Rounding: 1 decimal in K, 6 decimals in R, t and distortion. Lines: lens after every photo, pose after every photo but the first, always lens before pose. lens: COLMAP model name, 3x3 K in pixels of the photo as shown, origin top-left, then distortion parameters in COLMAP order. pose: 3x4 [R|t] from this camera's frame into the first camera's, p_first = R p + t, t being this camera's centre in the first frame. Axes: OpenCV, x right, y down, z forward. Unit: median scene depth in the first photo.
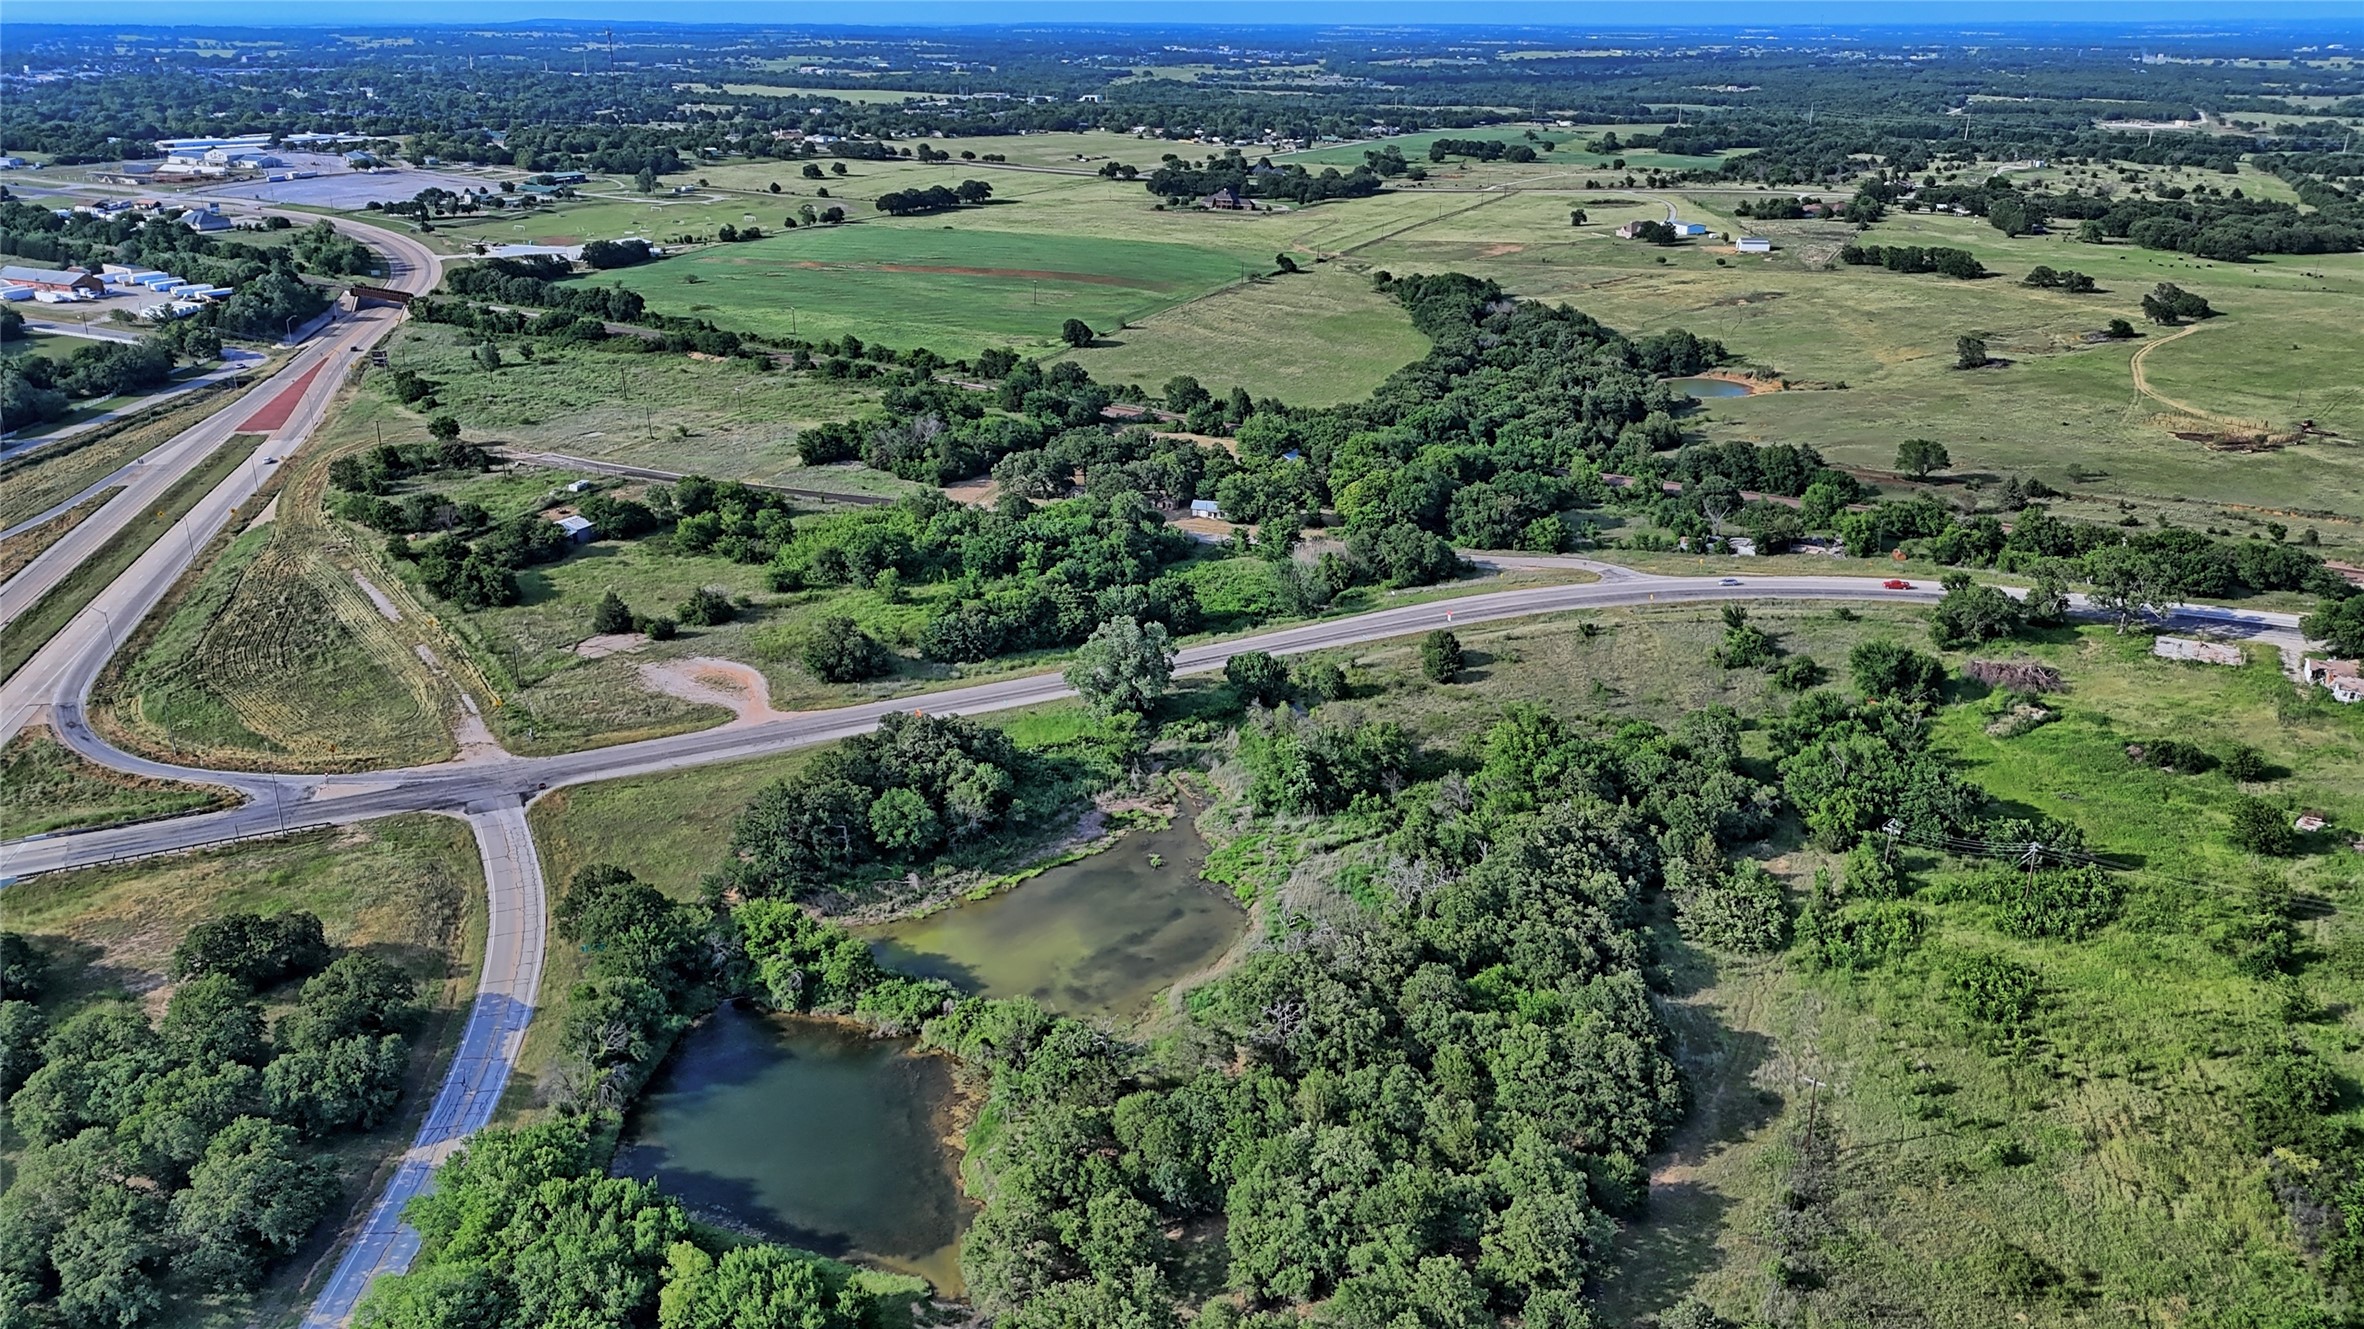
lens RADIAL K [[1715.6, 0, 1187.2], [0, 1715.6, 699.1], [0, 0, 1]] dist [0.067650, -0.076579]
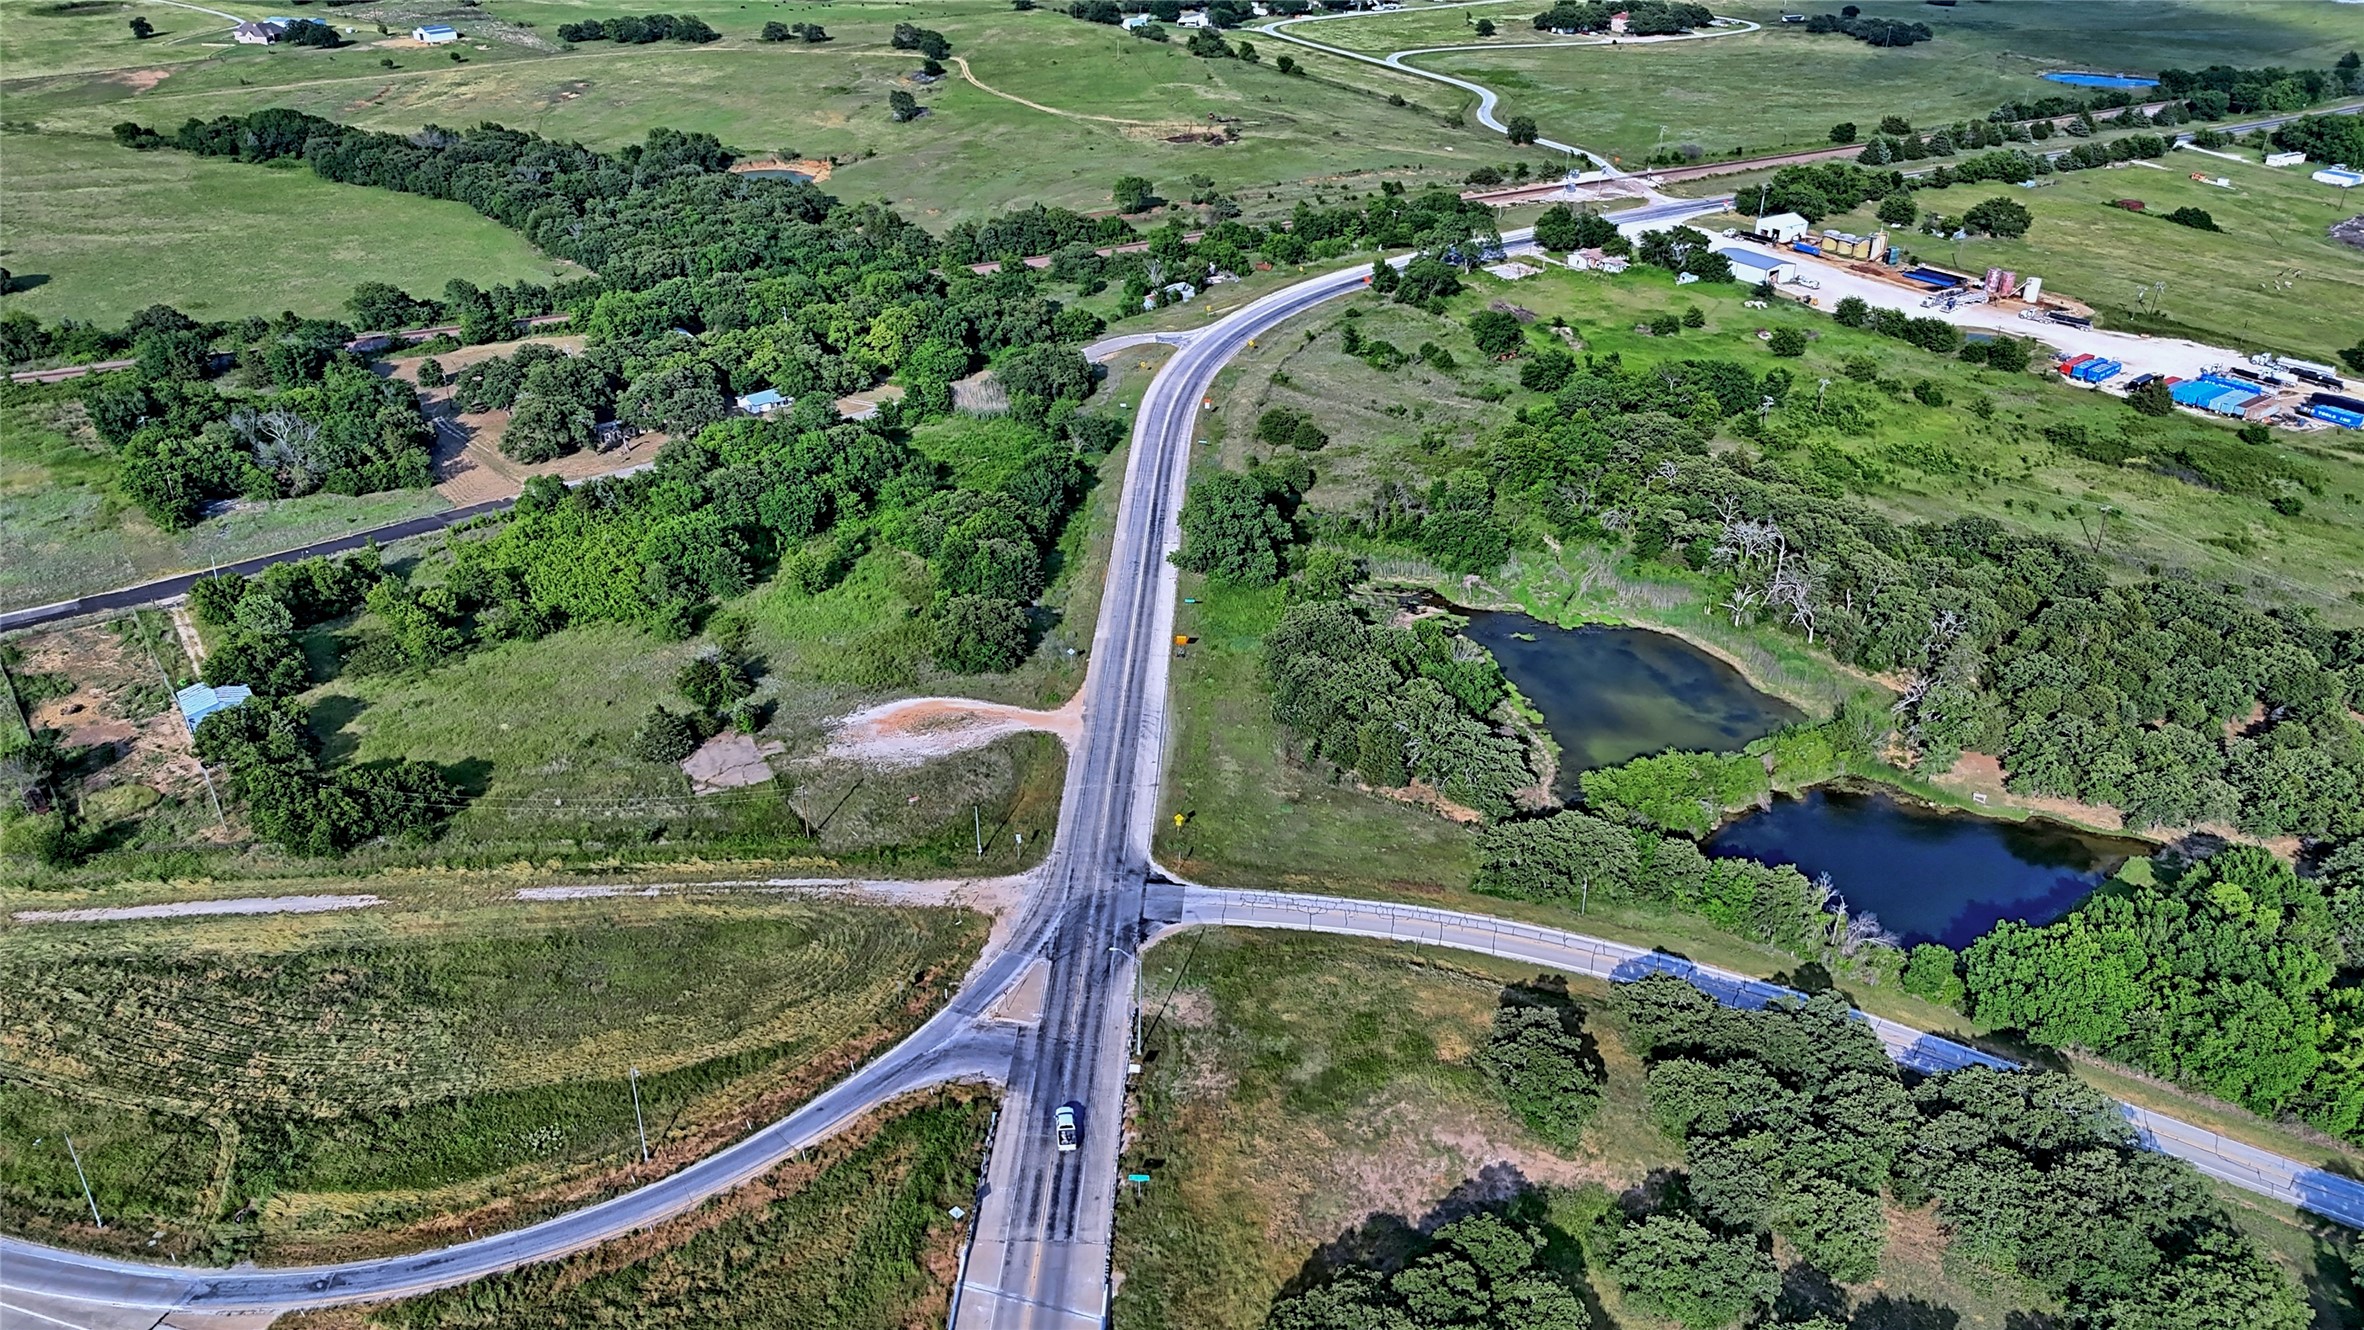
lens RADIAL K [[1715.6, 0, 1187.2], [0, 1715.6, 699.6], [0, 0, 1]] dist [0.067650, -0.076579]
pose [[0.498564, -0.416726, 0.760114, -0.653658], [0.315130, 0.904002, 0.288916, -0.170724], [-0.807544, 0.095492, 0.582026, 0.354251]]
